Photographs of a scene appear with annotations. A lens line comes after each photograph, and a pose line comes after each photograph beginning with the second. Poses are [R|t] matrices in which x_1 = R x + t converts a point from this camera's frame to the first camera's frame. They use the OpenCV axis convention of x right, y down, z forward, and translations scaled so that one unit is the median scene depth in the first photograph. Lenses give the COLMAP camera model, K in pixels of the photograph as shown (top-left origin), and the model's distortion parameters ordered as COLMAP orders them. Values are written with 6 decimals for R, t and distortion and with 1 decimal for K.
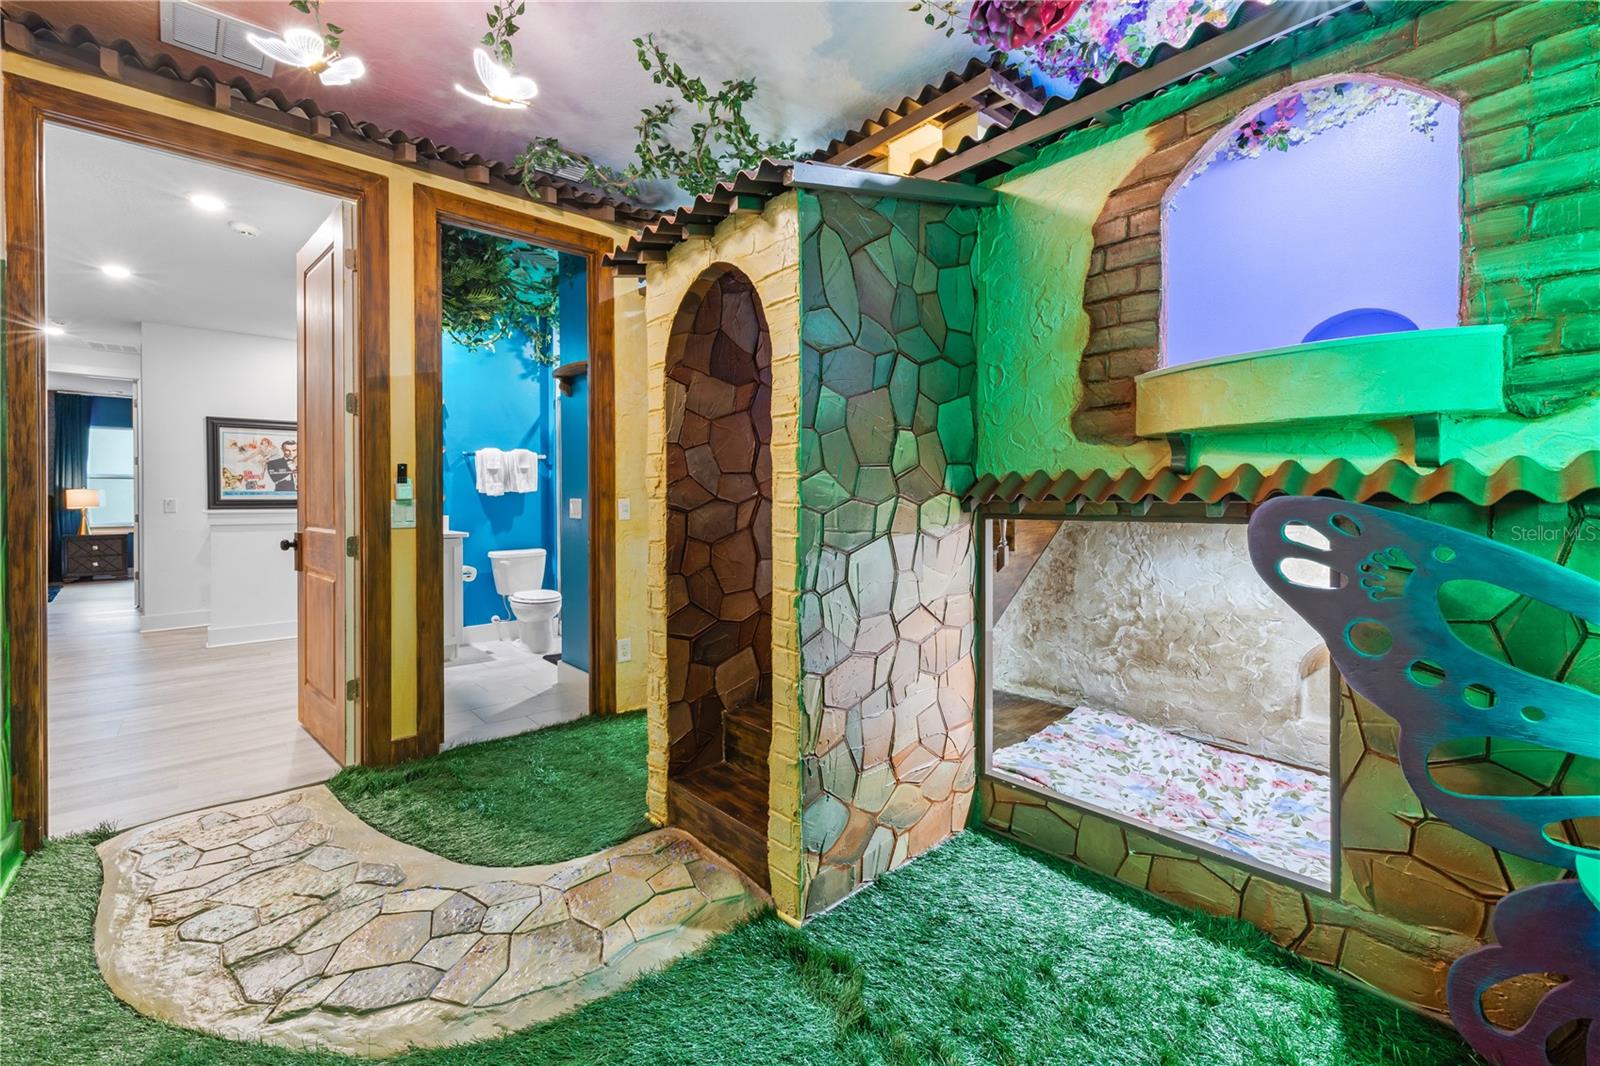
lens RADIAL K [[681.1, 0, 797.8], [0, 681.1, 502.6], [0, 0, 1]] dist [-0.000568, -0.000051]
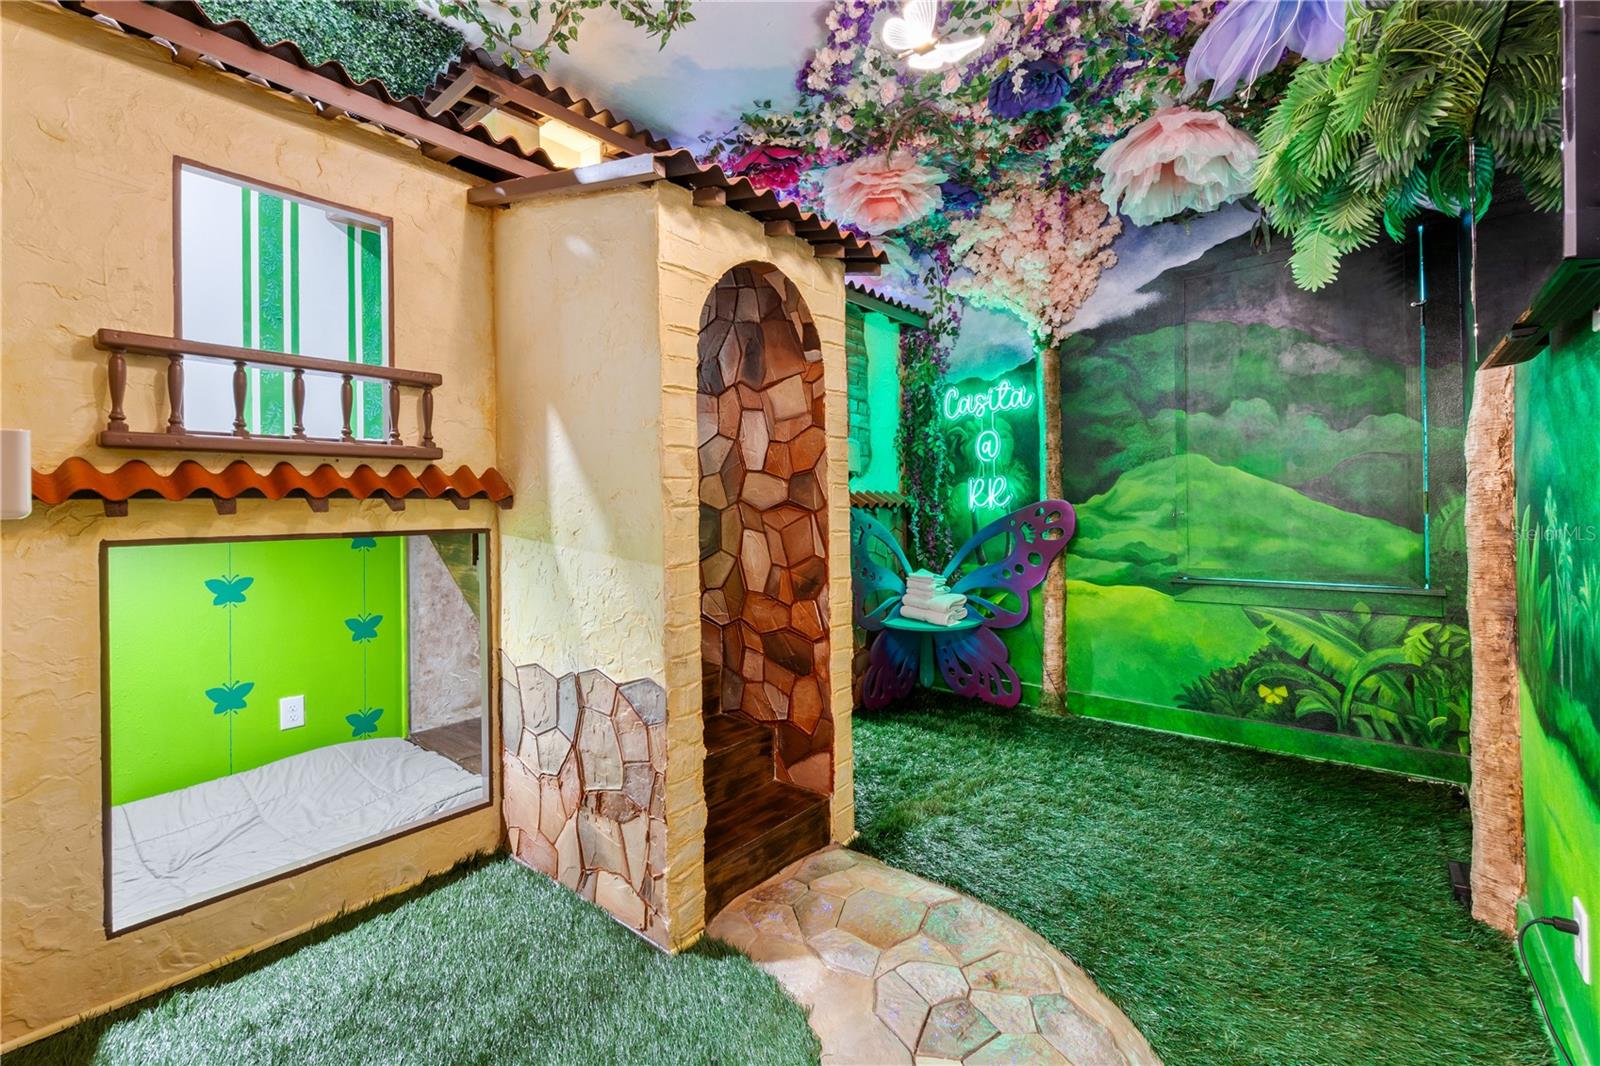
lens RADIAL K [[712.1, 0, 798.8], [0, 712.1, 500.0], [0, 0, 1]] dist [0.000559, 0.000046]
pose [[-0.146473, 0.006569, 0.989193, -1.044187], [0.019248, 0.999808, -0.003789, -0.008174], [-0.989027, 0.018485, -0.146572, 1.034320]]
